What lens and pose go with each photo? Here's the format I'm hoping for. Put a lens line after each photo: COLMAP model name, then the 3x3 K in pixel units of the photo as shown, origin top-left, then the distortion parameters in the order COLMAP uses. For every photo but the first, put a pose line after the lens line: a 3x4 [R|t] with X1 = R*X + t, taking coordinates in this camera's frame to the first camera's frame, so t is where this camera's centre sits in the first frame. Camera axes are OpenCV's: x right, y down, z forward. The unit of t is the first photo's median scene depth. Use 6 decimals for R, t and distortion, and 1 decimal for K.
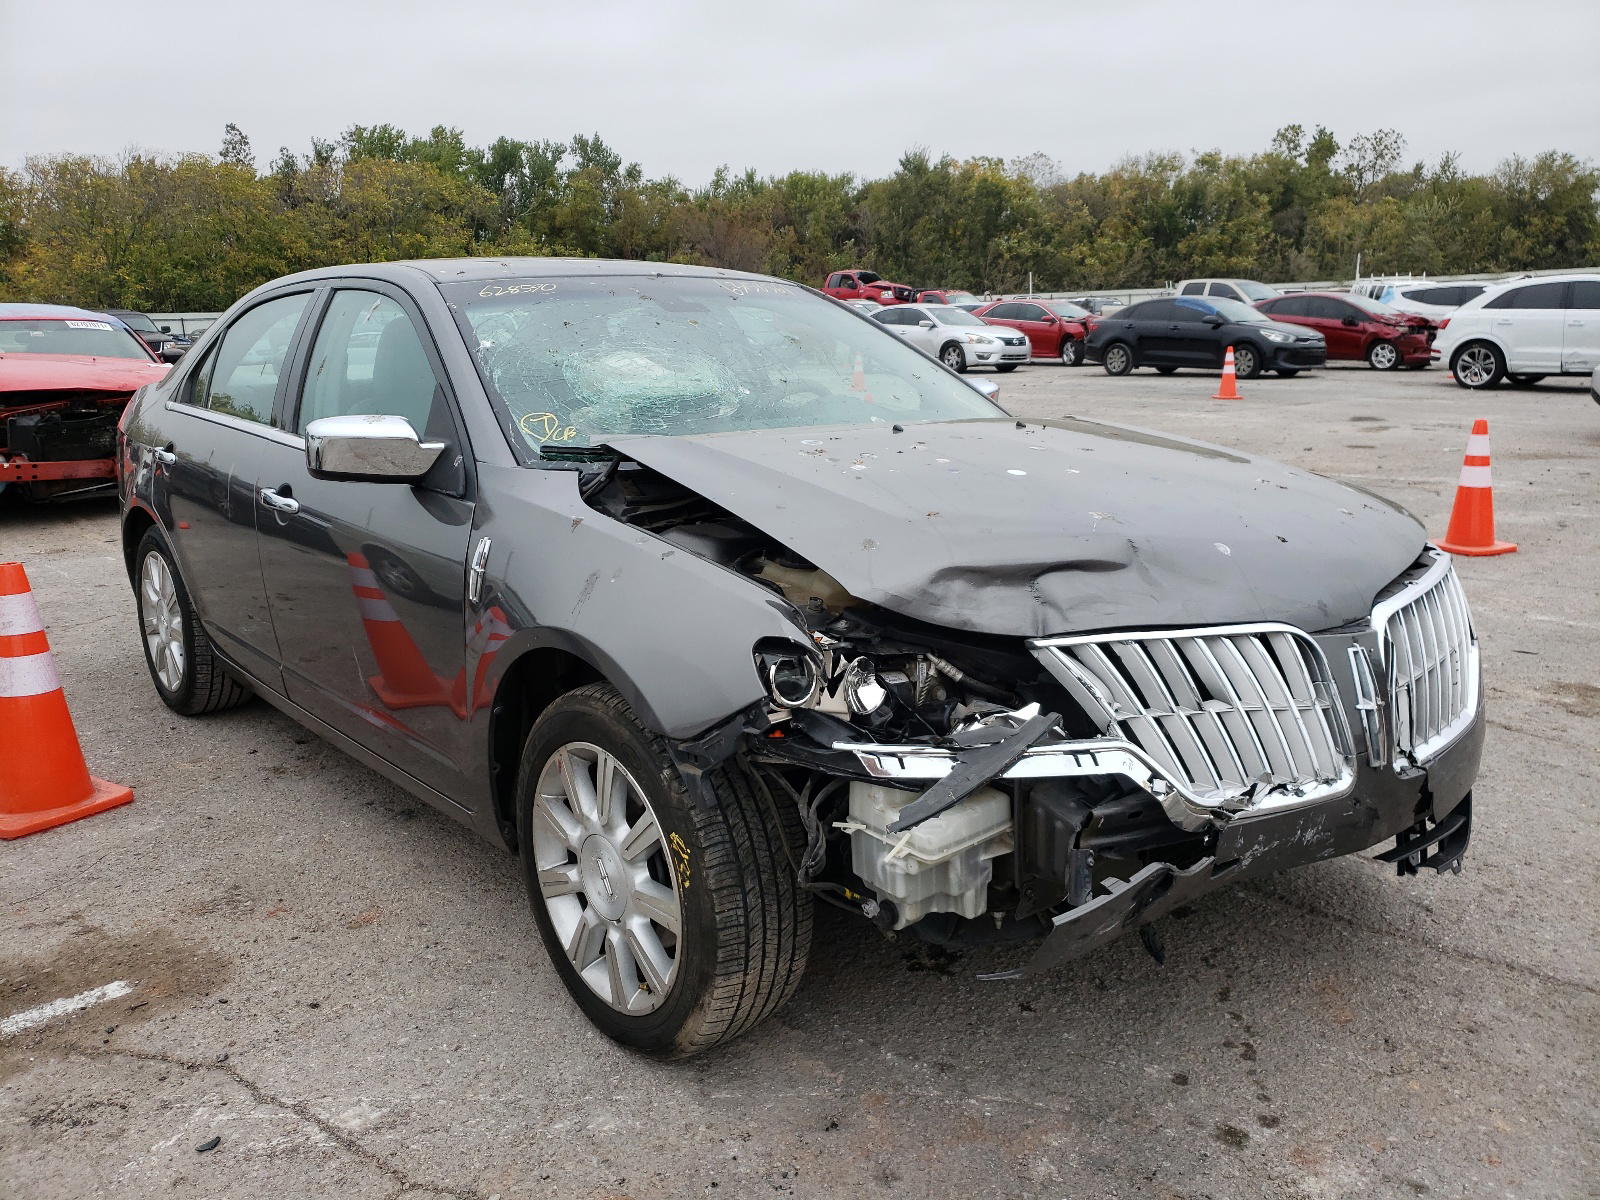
lens RADIAL K [[1321.4, 0, 802.5], [0, 1321.4, 597.4], [0, 0, 1]] dist [0.040097, -0.038939]
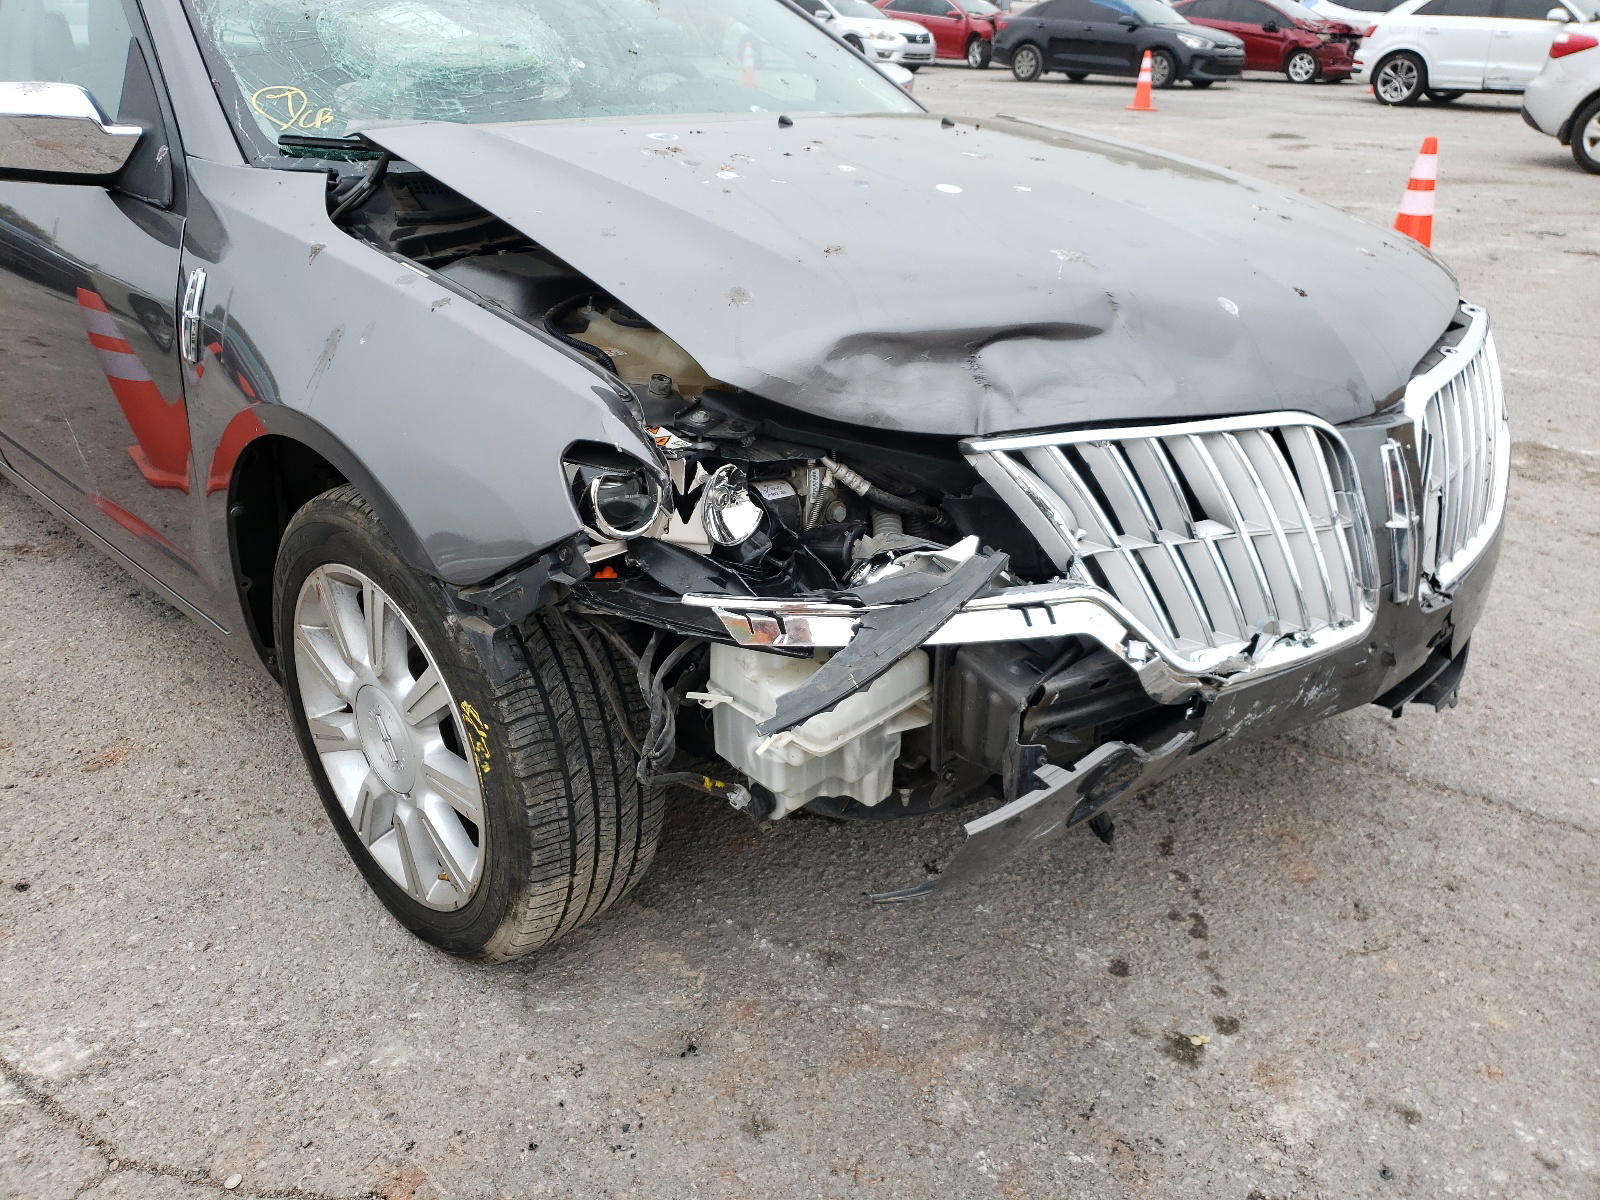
lens RADIAL K [[1321.4, 0, 800.5], [0, 1321.4, 595.8], [0, 0, 1]] dist [0.040097, -0.038939]
pose [[0.996693, -0.002973, 0.081201, 0.023800], [-0.013787, 0.978652, 0.205061, -0.026554], [-0.080078, -0.205502, 0.975375, 0.269932]]
